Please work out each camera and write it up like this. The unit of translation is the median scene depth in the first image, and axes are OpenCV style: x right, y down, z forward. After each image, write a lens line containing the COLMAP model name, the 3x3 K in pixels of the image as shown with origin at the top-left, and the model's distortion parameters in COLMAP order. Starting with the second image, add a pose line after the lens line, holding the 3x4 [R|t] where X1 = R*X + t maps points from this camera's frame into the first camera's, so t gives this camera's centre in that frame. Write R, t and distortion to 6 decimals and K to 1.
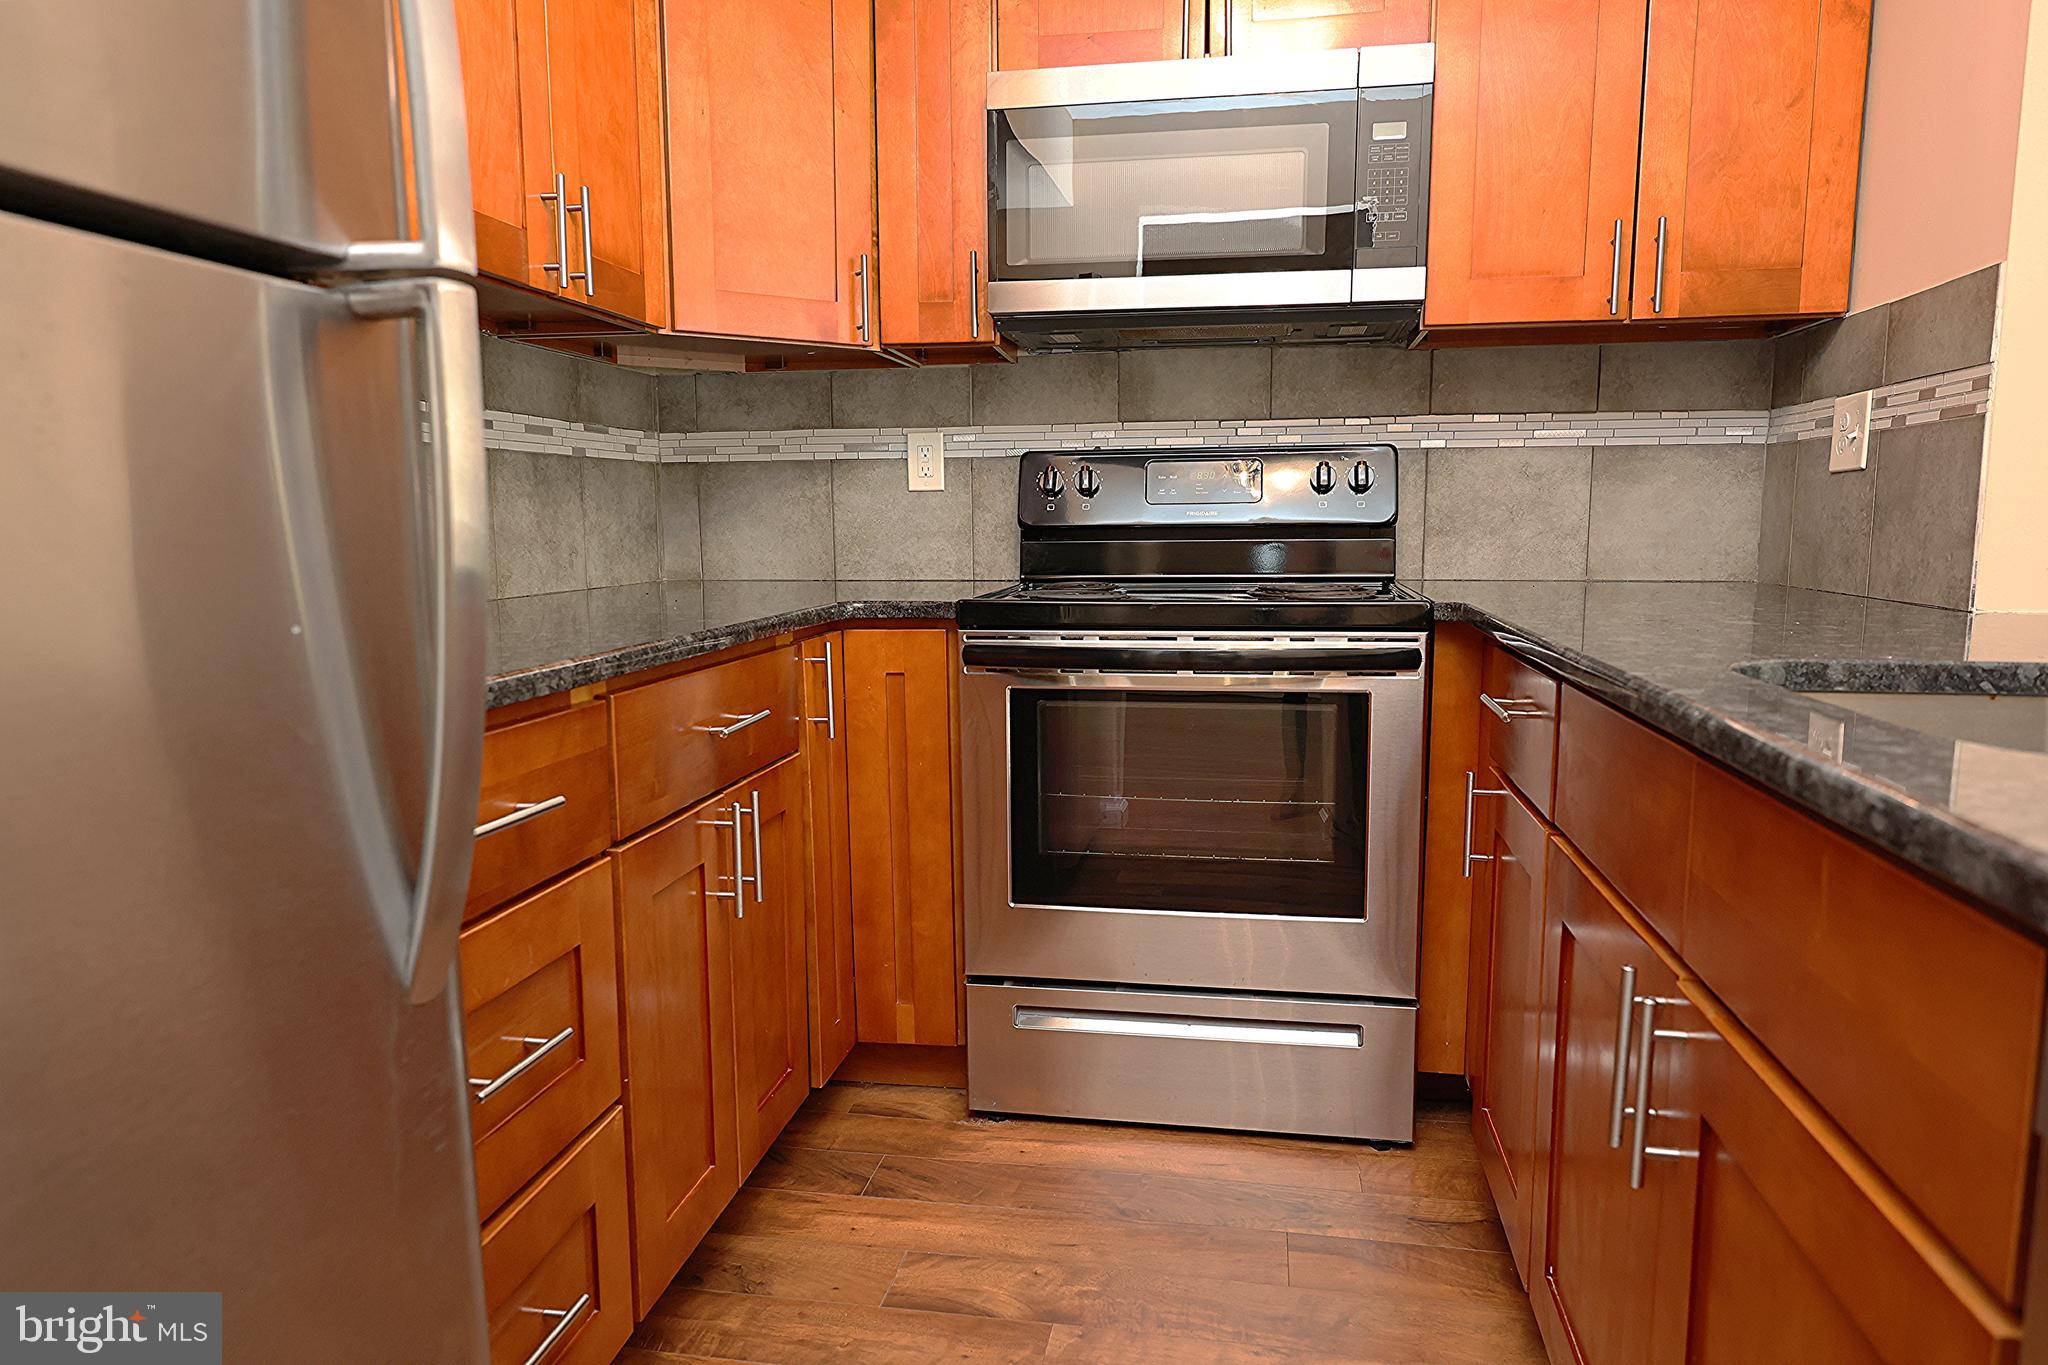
lens RADIAL K [[1275.4, 0, 1024.0], [0, 1275.4, 682.5], [0, 0, 1]] dist [-0.000689, -0.002683]
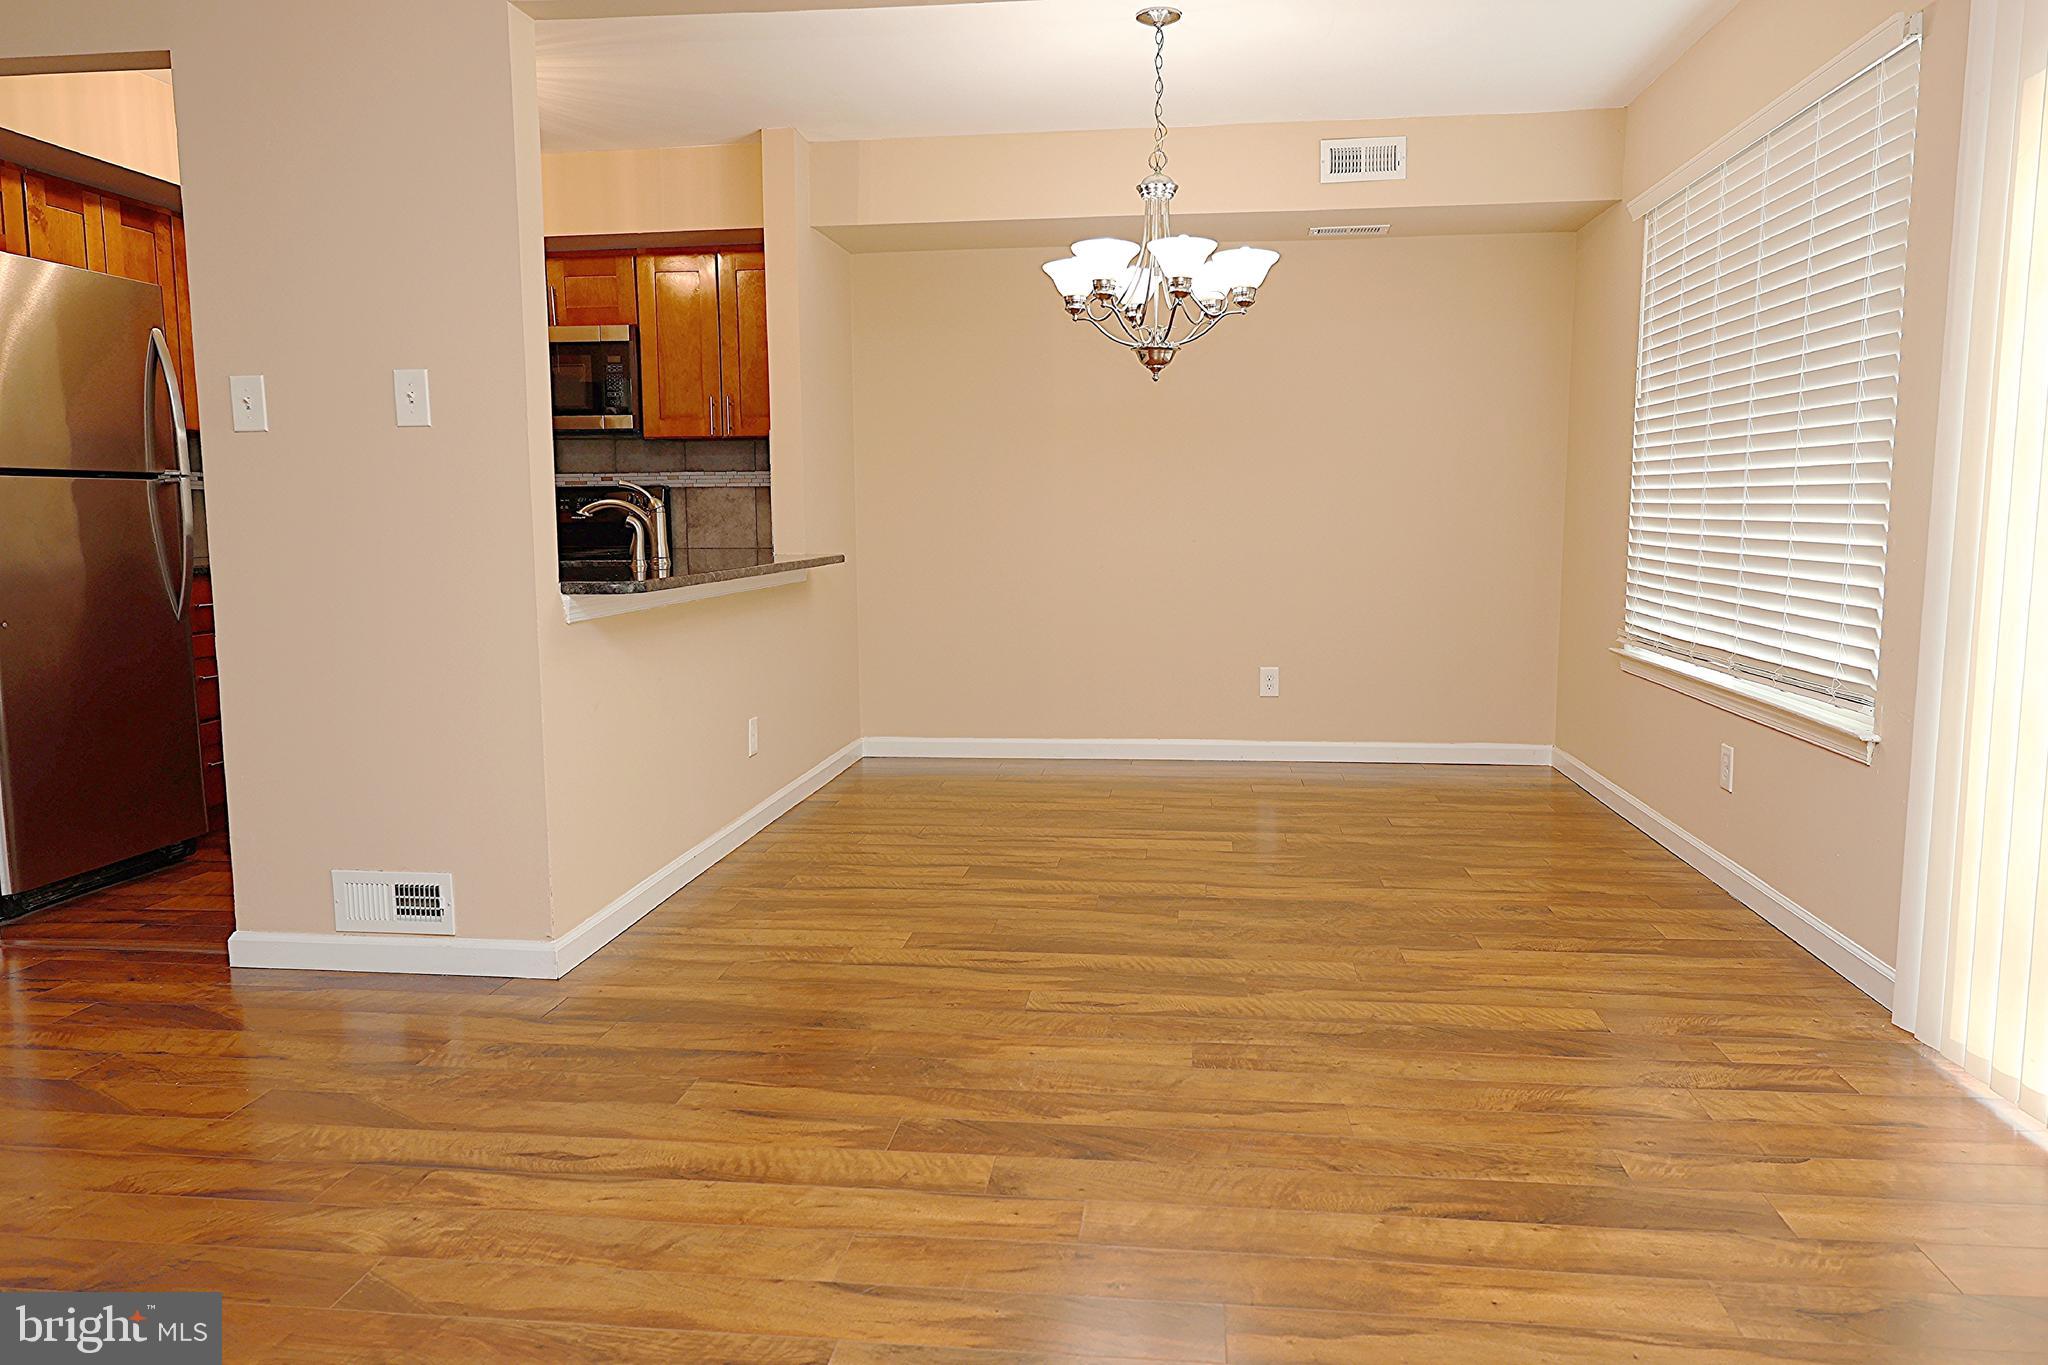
lens RADIAL K [[1388.2, 0, 1033.7], [0, 1388.2, 690.6], [0, 0, 1]] dist [-0.002423, -0.001468]
pose [[0.997728, -0.010465, 0.066556, 0.863405], [0.010632, 0.999941, -0.002147, 0.199451], [-0.066530, 0.002850, 0.997780, -1.602362]]
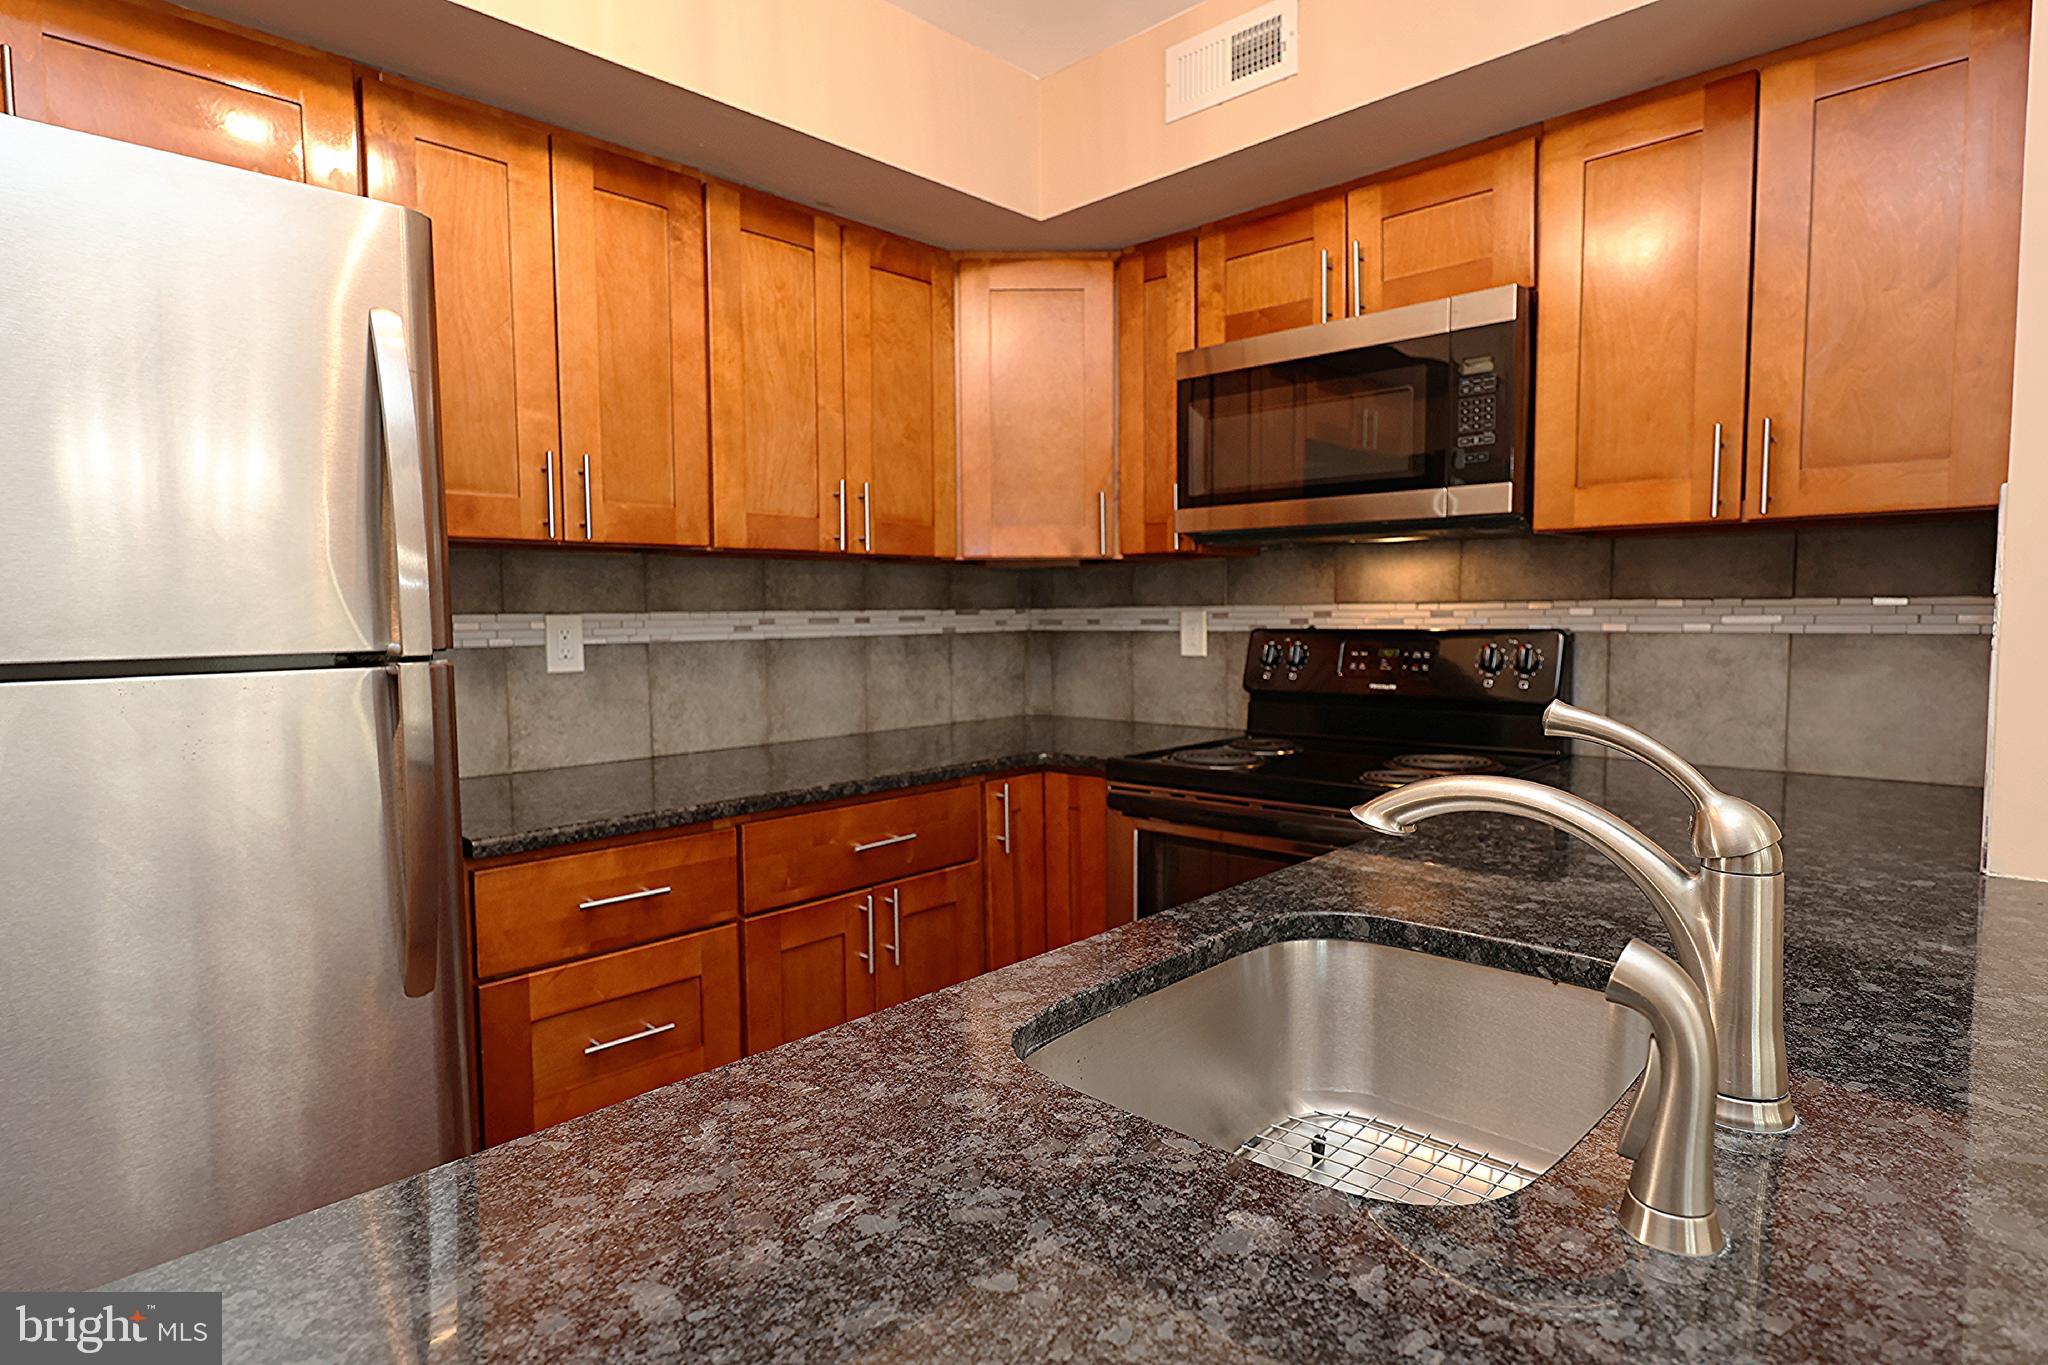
lens RADIAL K [[1085.6, 0, 1024.0], [0, 1085.6, 682.5], [0, 0, 1]] dist [0.000725, -0.000213]
pose [[0.838615, 0.033830, -0.543672, 0.463051], [-0.064959, 0.997158, -0.038153, -0.090018], [0.540837, 0.067312, 0.838430, 0.005440]]
